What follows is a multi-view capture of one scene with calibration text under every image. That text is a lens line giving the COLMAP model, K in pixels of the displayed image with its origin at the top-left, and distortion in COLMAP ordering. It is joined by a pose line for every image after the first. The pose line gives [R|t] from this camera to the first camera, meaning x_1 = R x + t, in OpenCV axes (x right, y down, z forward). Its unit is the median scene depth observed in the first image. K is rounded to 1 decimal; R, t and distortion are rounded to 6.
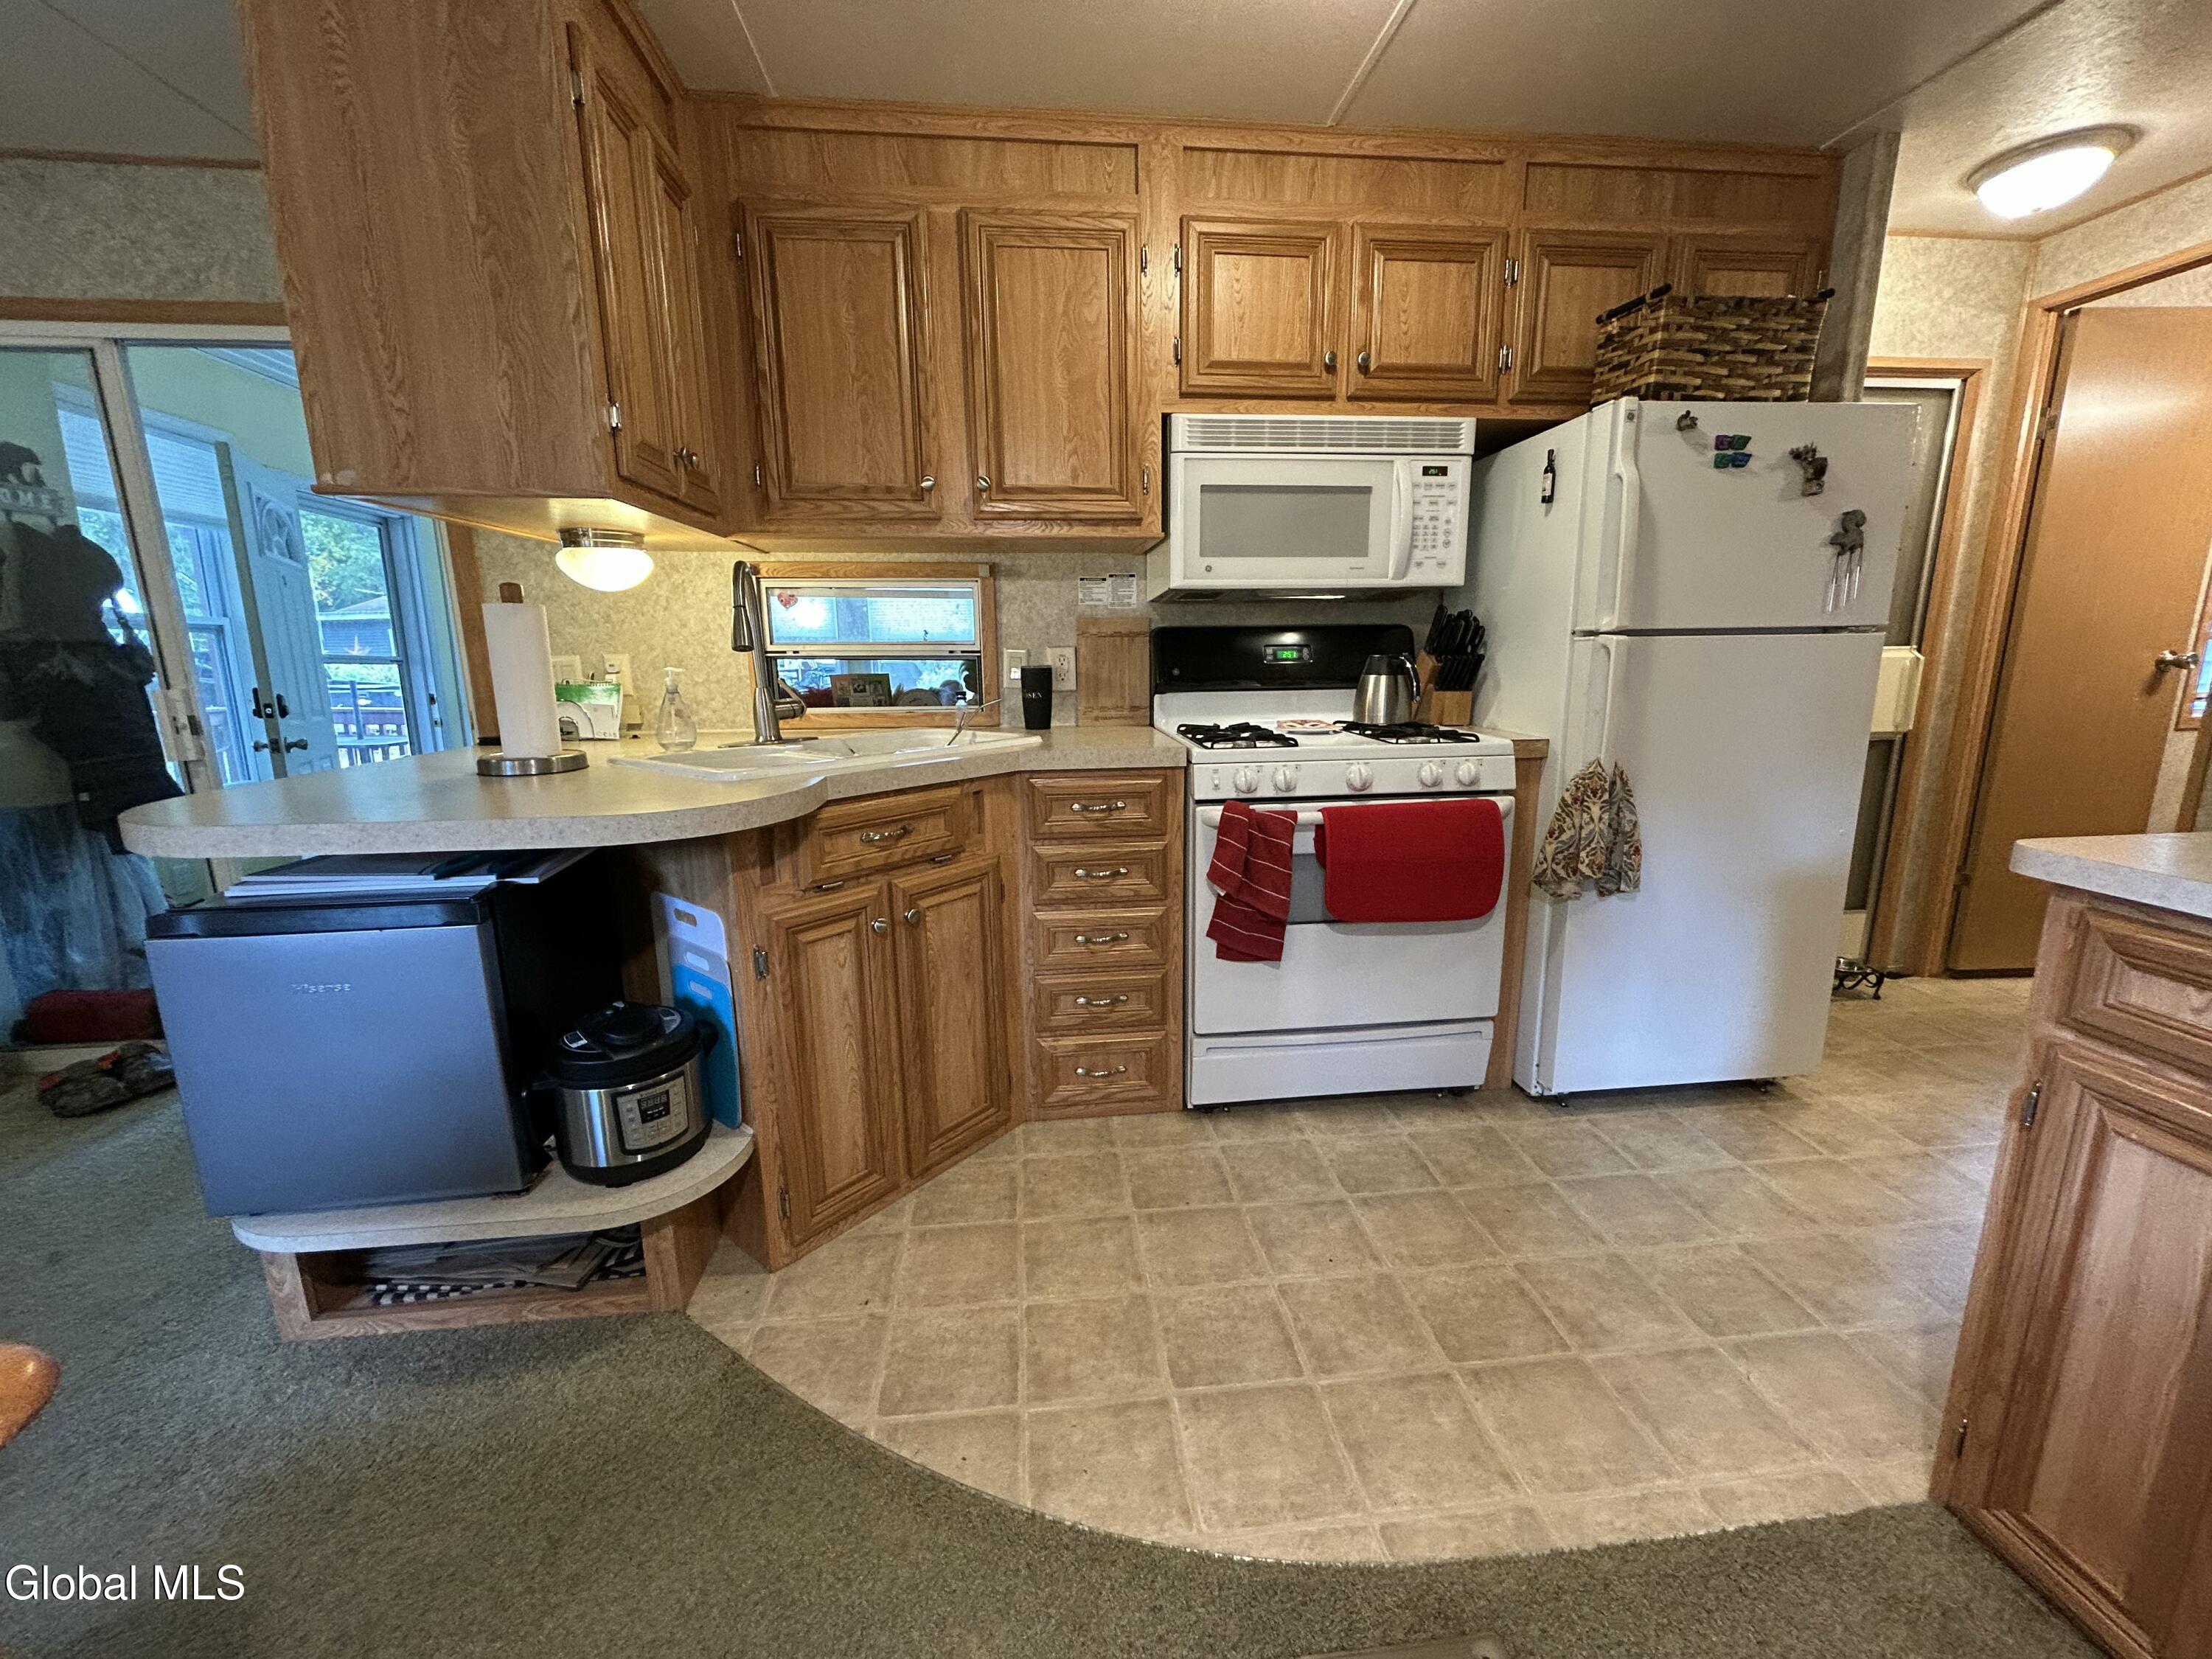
lens RADIAL K [[883.5, 0, 1113.3], [0, 883.5, 822.8], [0, 0, 1]] dist [-0.002810, 0.000293]
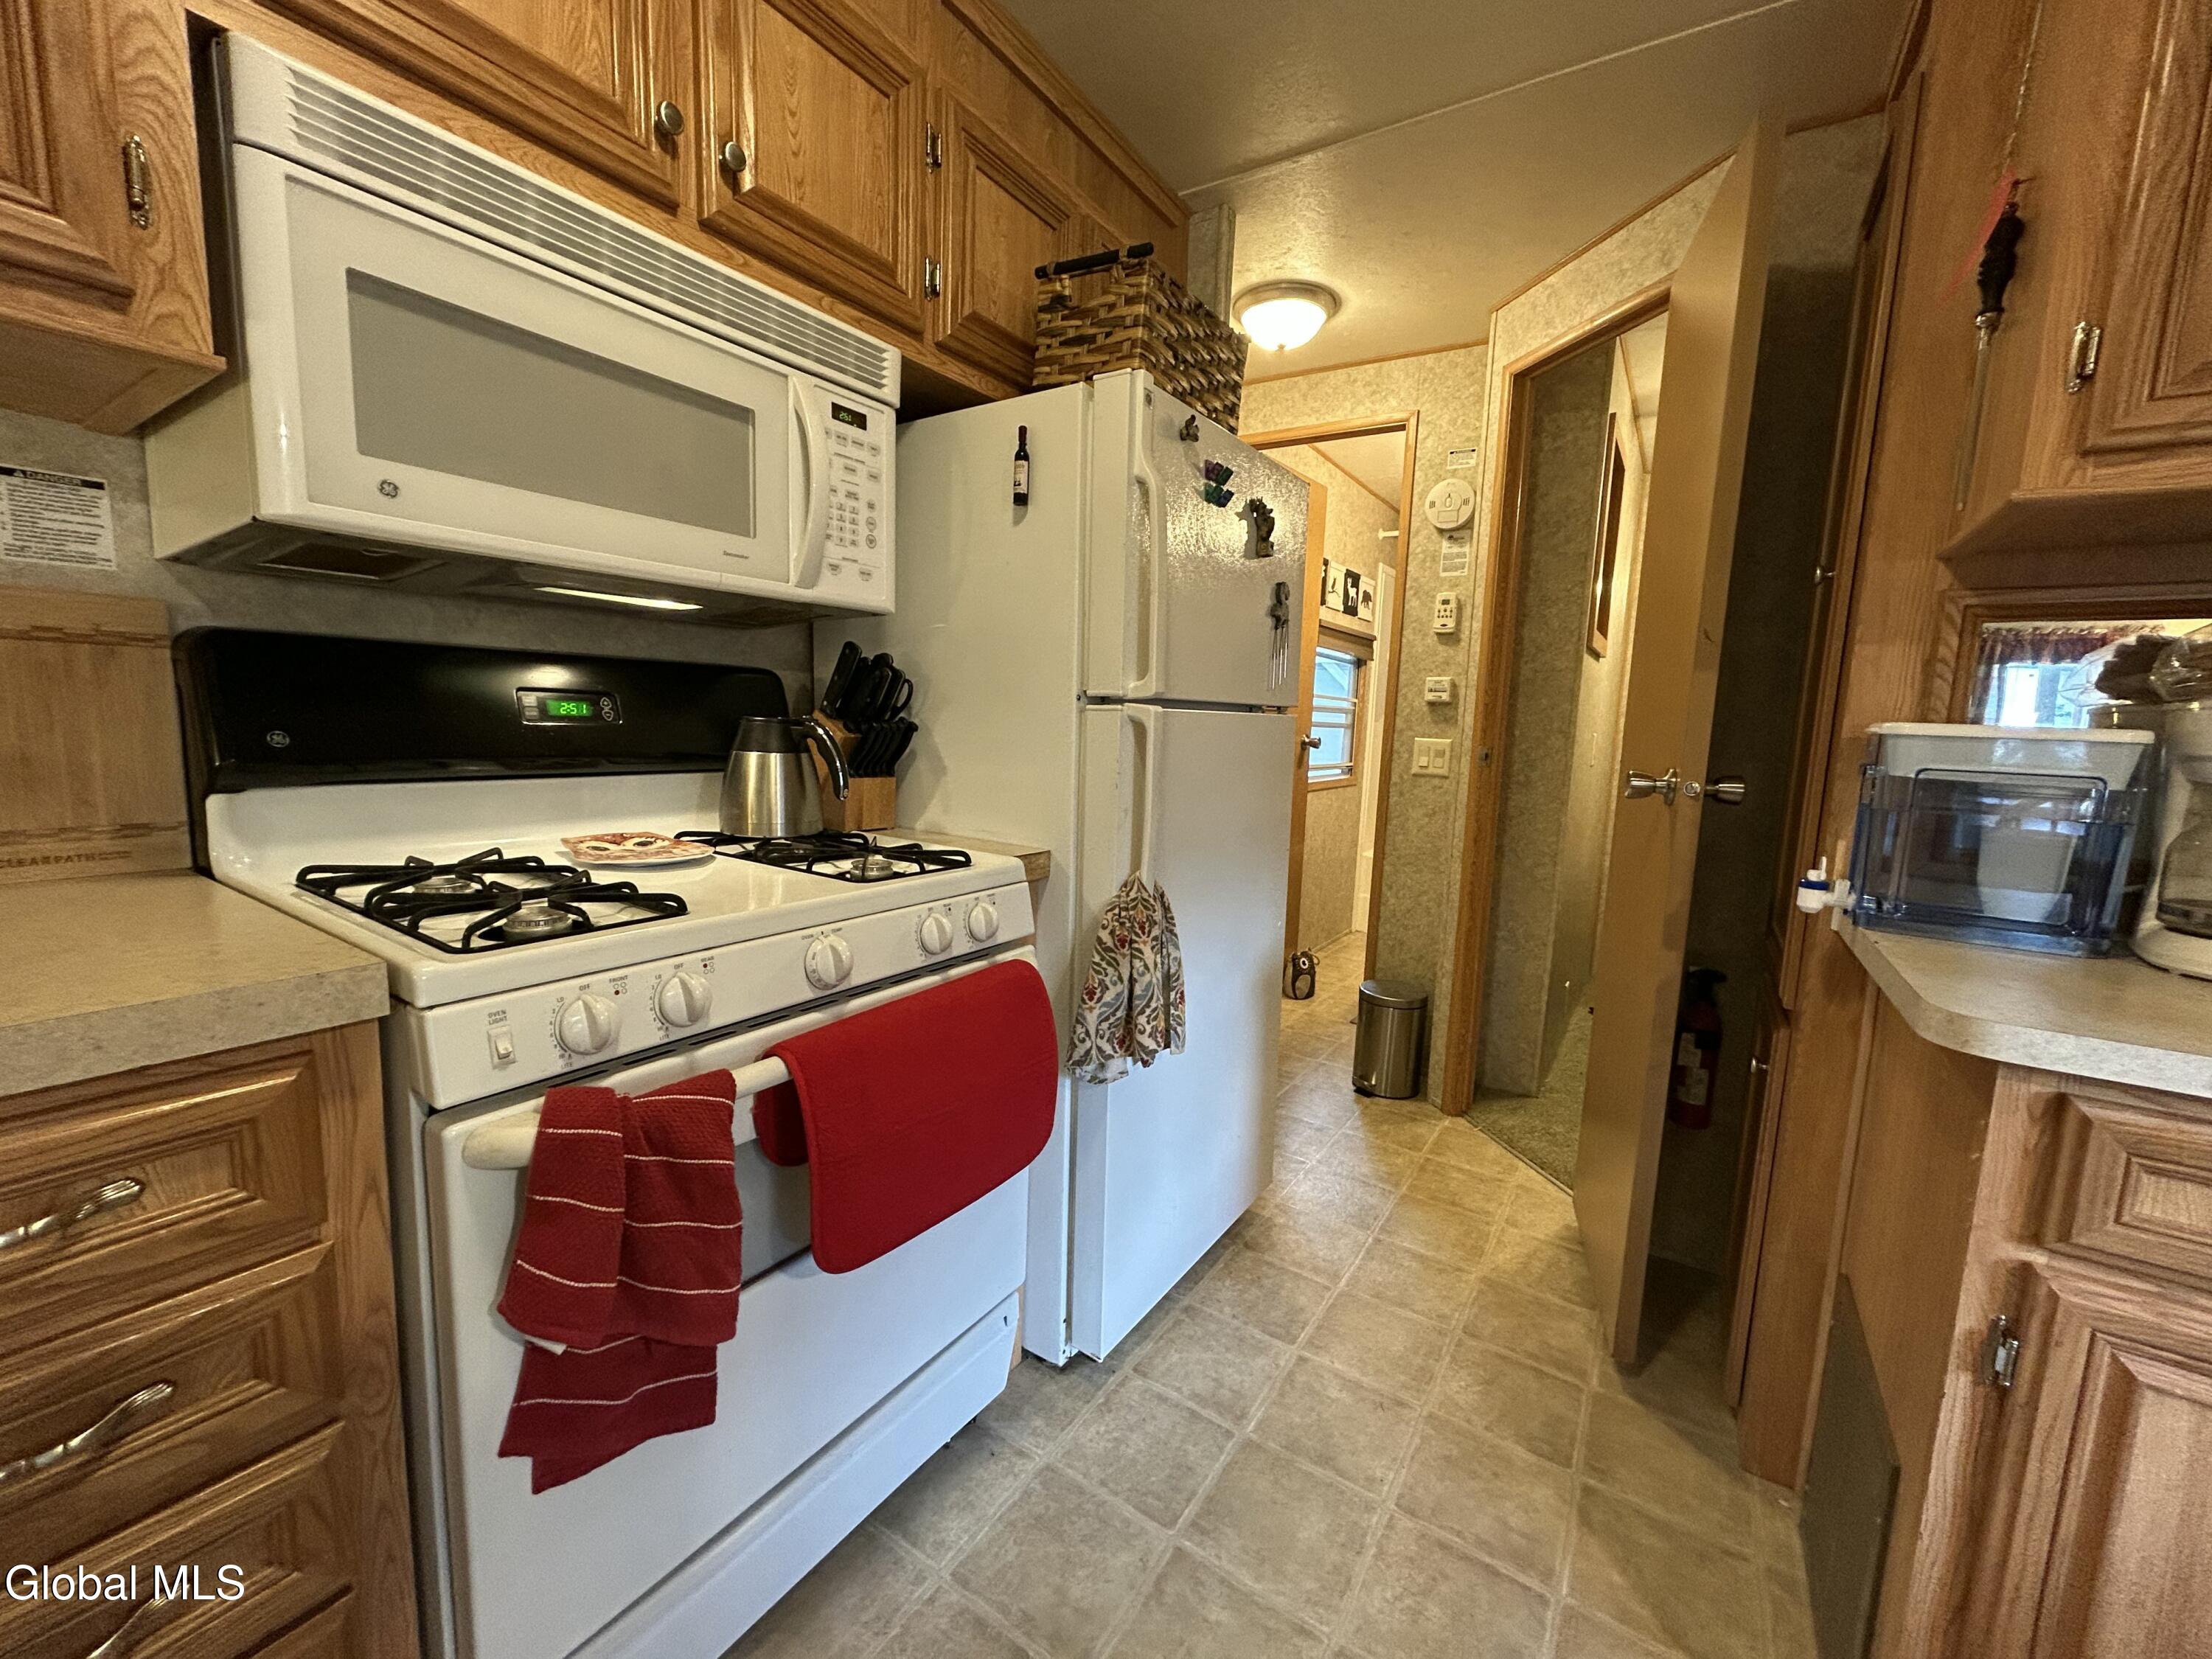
lens RADIAL K [[883.5, 0, 1113.1], [0, 883.5, 828.2], [0, 0, 1]] dist [-0.002810, 0.000293]
pose [[0.636977, -0.060666, 0.768492, 0.001180], [0.105138, 0.994420, -0.008644, -0.100689], [-0.763679, 0.086304, 0.639801, 0.526246]]
